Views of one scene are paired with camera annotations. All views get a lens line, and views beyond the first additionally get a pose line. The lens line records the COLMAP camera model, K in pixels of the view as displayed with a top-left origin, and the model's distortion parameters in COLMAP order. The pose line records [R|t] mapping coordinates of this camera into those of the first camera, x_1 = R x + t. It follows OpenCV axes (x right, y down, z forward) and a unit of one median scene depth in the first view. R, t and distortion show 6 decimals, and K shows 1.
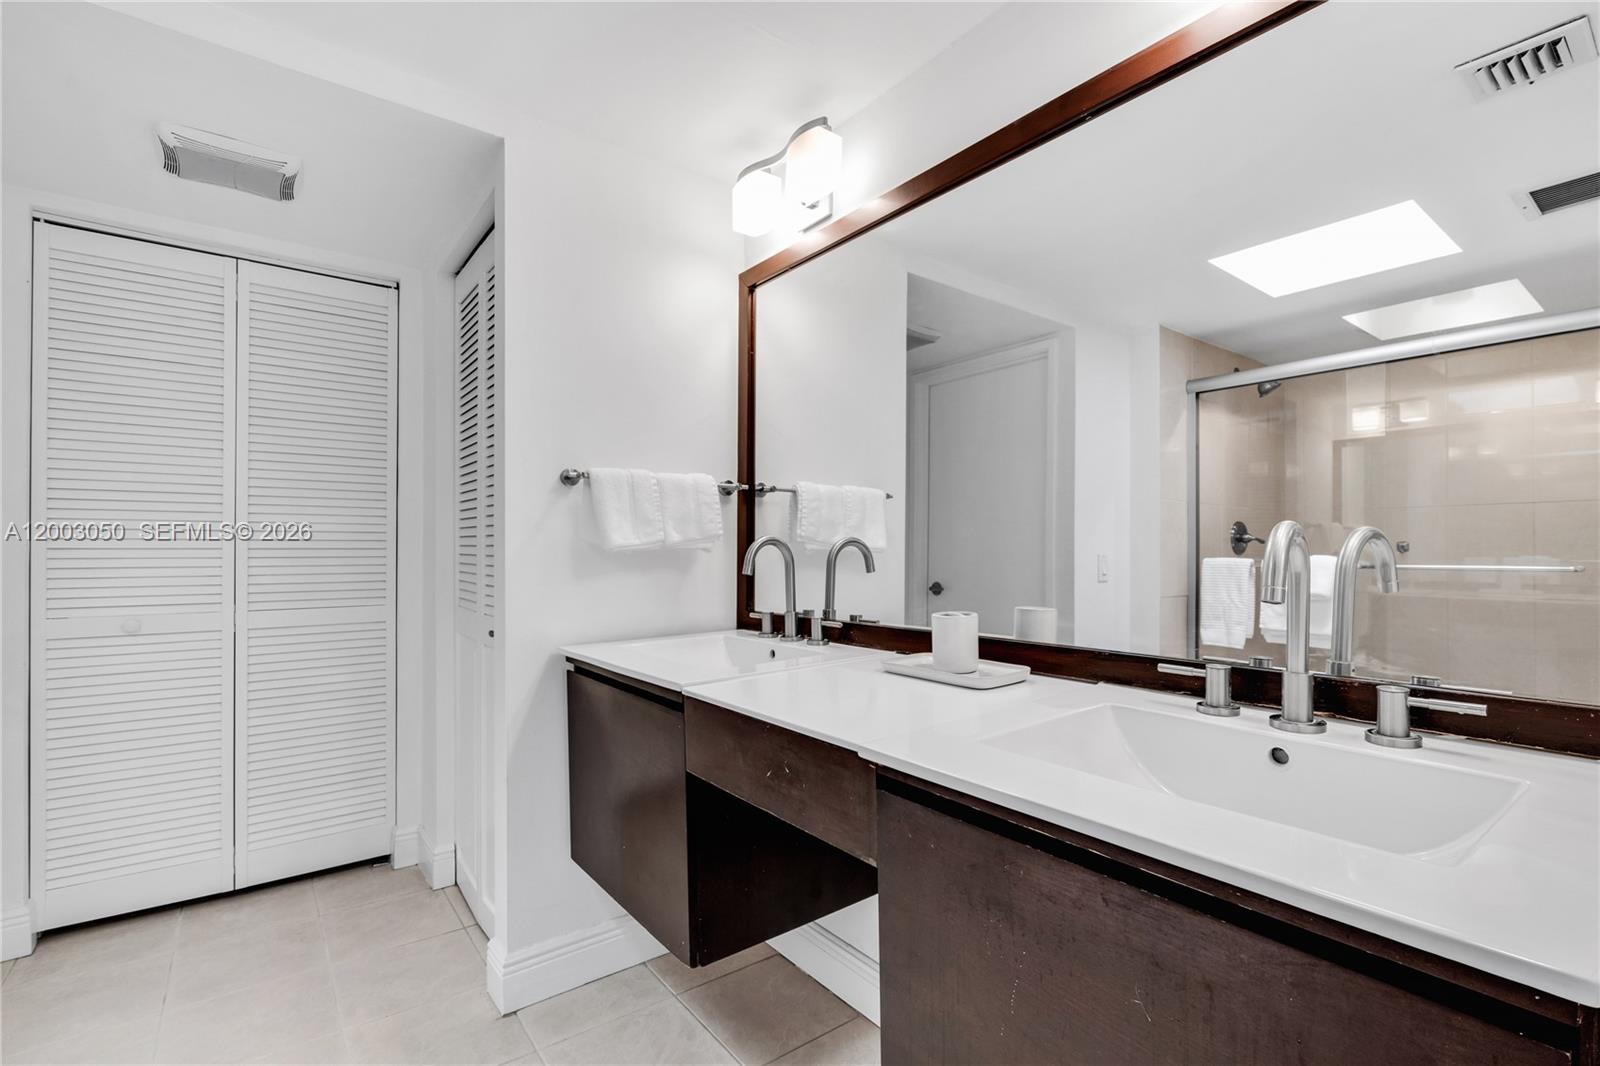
lens RADIAL K [[733.2, 0, 796.2], [0, 733.2, 547.8], [0, 0, 1]] dist [-0.004331, 0.000427]
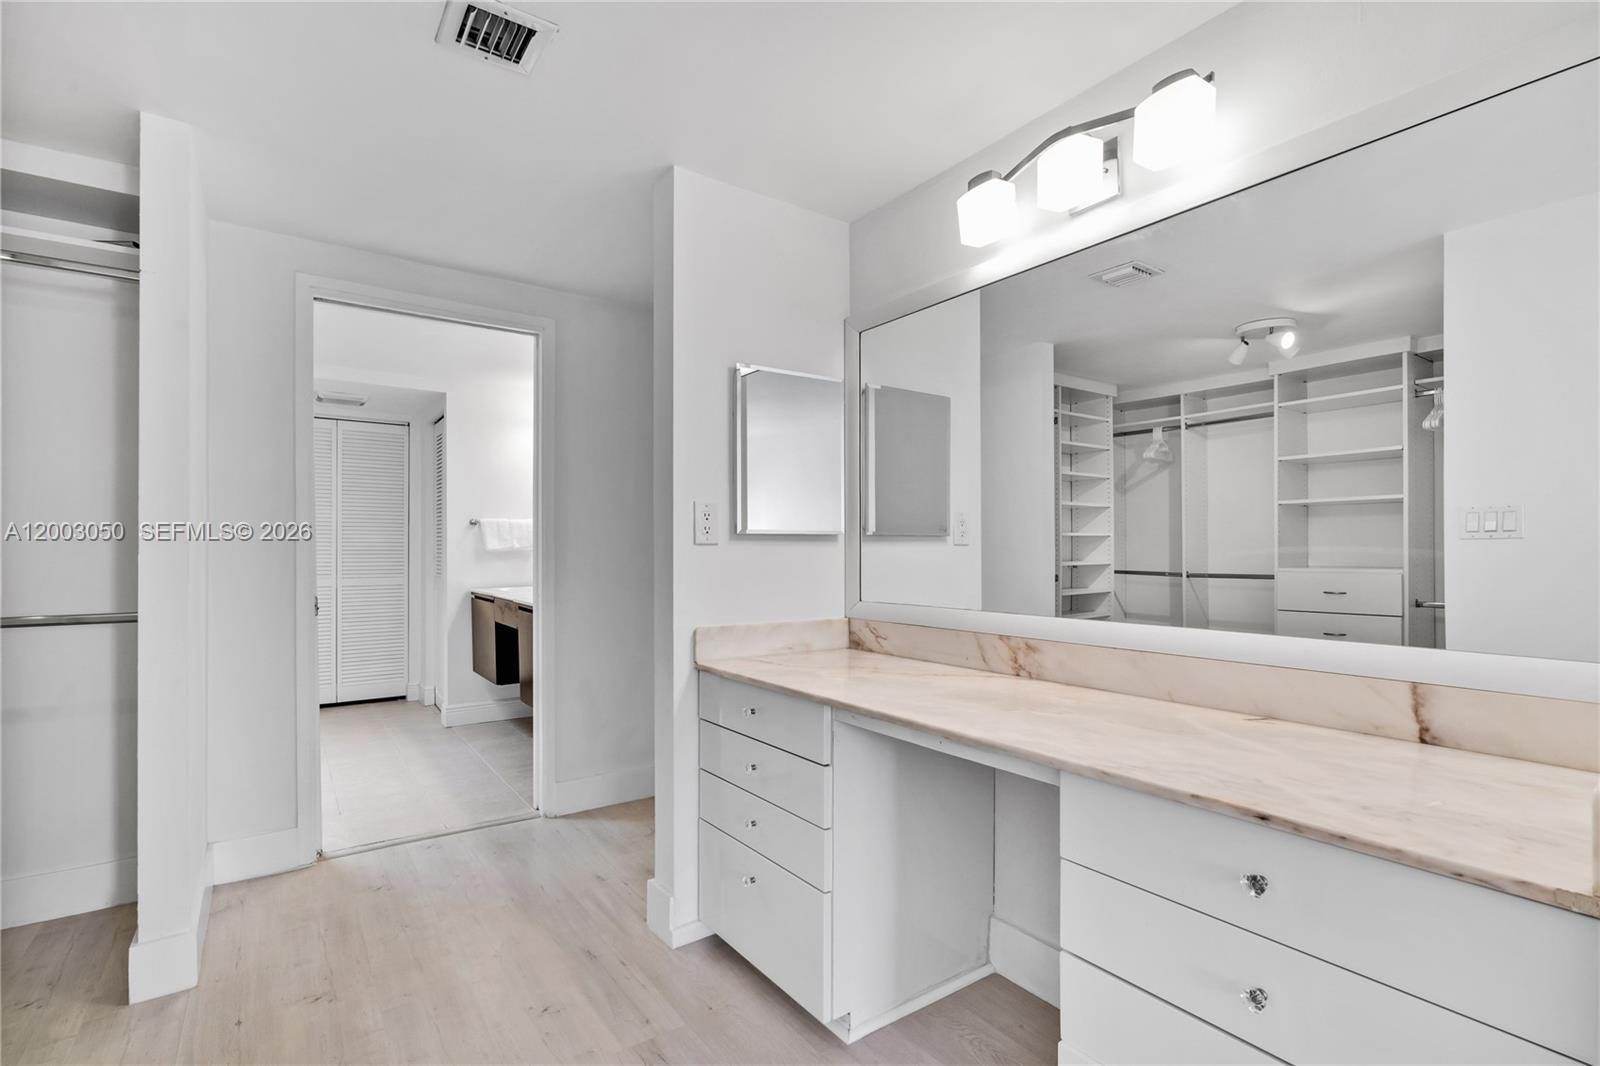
lens RADIAL K [[733.2, 0, 789.8], [0, 733.2, 545.1], [0, 0, 1]] dist [-0.004331, 0.000427]
pose [[0.999372, -0.001364, -0.035406, 0.855717], [0.001485, 0.999993, 0.003382, -0.024458], [0.035401, -0.003433, 0.999367, -1.458756]]
